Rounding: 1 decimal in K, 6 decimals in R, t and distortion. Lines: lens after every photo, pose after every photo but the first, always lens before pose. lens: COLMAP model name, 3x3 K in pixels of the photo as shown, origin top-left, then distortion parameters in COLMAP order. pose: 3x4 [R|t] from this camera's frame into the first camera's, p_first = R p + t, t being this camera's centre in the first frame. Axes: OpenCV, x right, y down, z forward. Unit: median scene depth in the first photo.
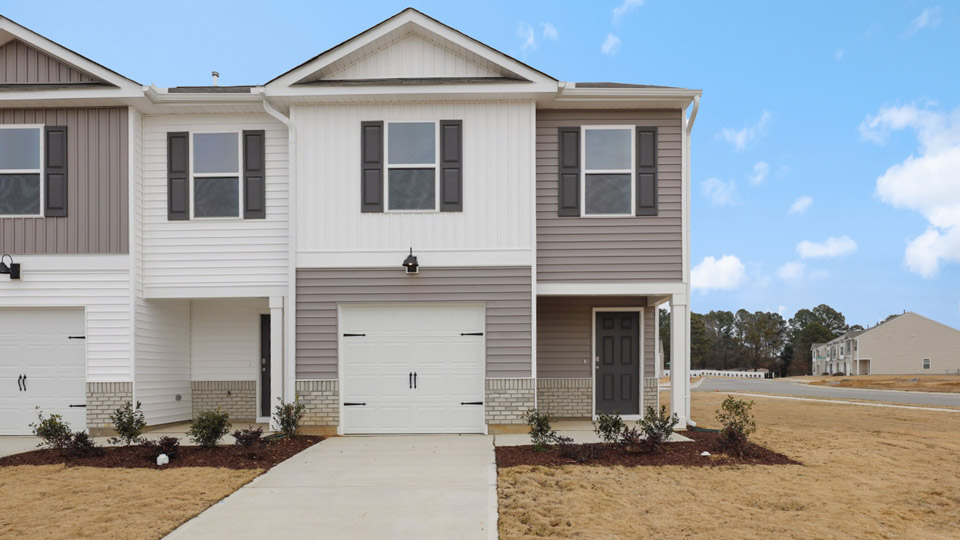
lens RADIAL K [[432.4, 0, 482.6], [0, 432.4, 302.6], [0, 0, 1]] dist [-0.004355, -0.000174]
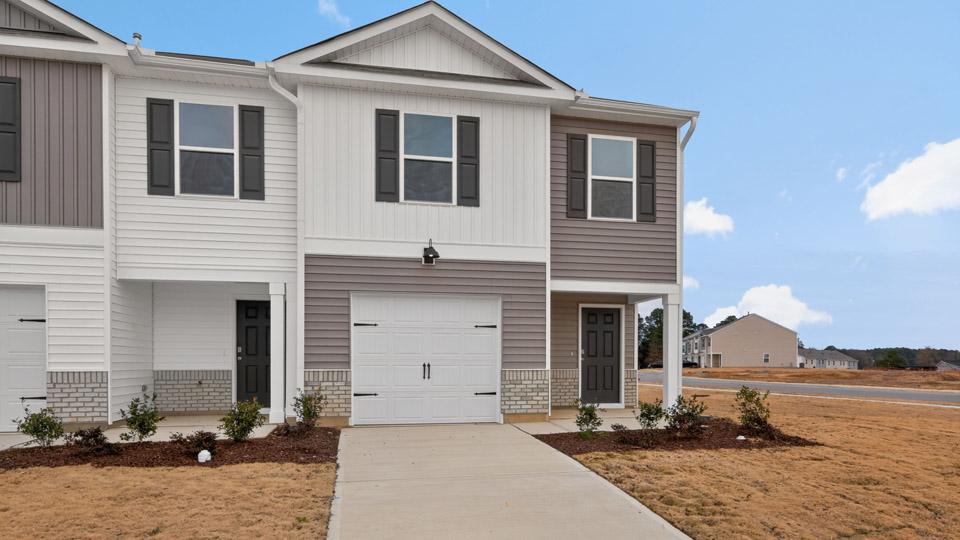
lens RADIAL K [[416.6, 0, 512.5], [0, 416.6, 296.1], [0, 0, 1]] dist [-0.000292, -0.000055]
pose [[0.987230, 0.033265, 0.155792, -0.112282], [-0.033309, 0.999442, -0.002331, 0.000912], [-0.155783, -0.002888, 0.987787, 0.008245]]
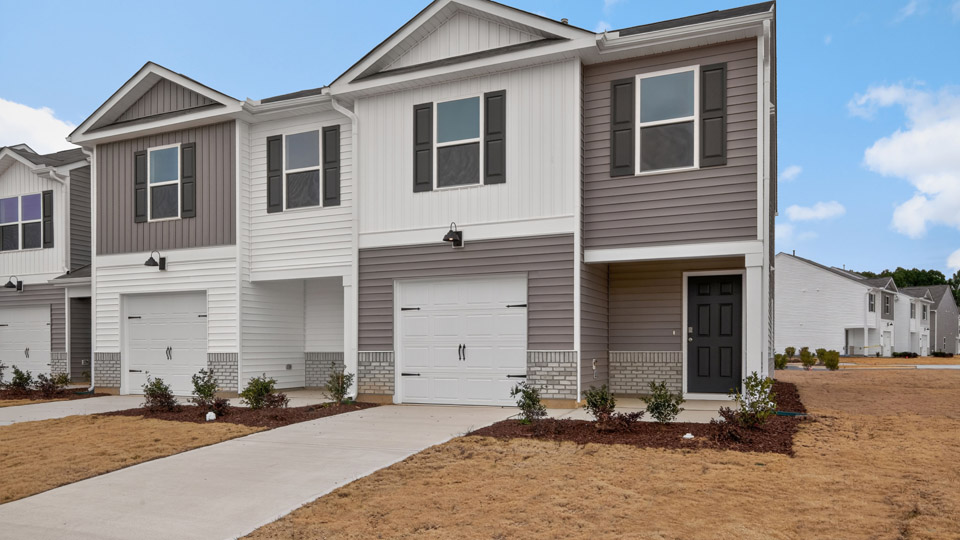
lens RADIAL K [[447.3, 0, 480.0], [0, 447.3, 270.0], [0, 0, 1]] dist [0.006623, -0.000135]
pose [[0.961588, -0.043951, -0.270956, 0.161562], [0.042359, 0.999034, -0.011727, -0.000339], [0.271210, -0.000201, 0.962520, -0.004937]]
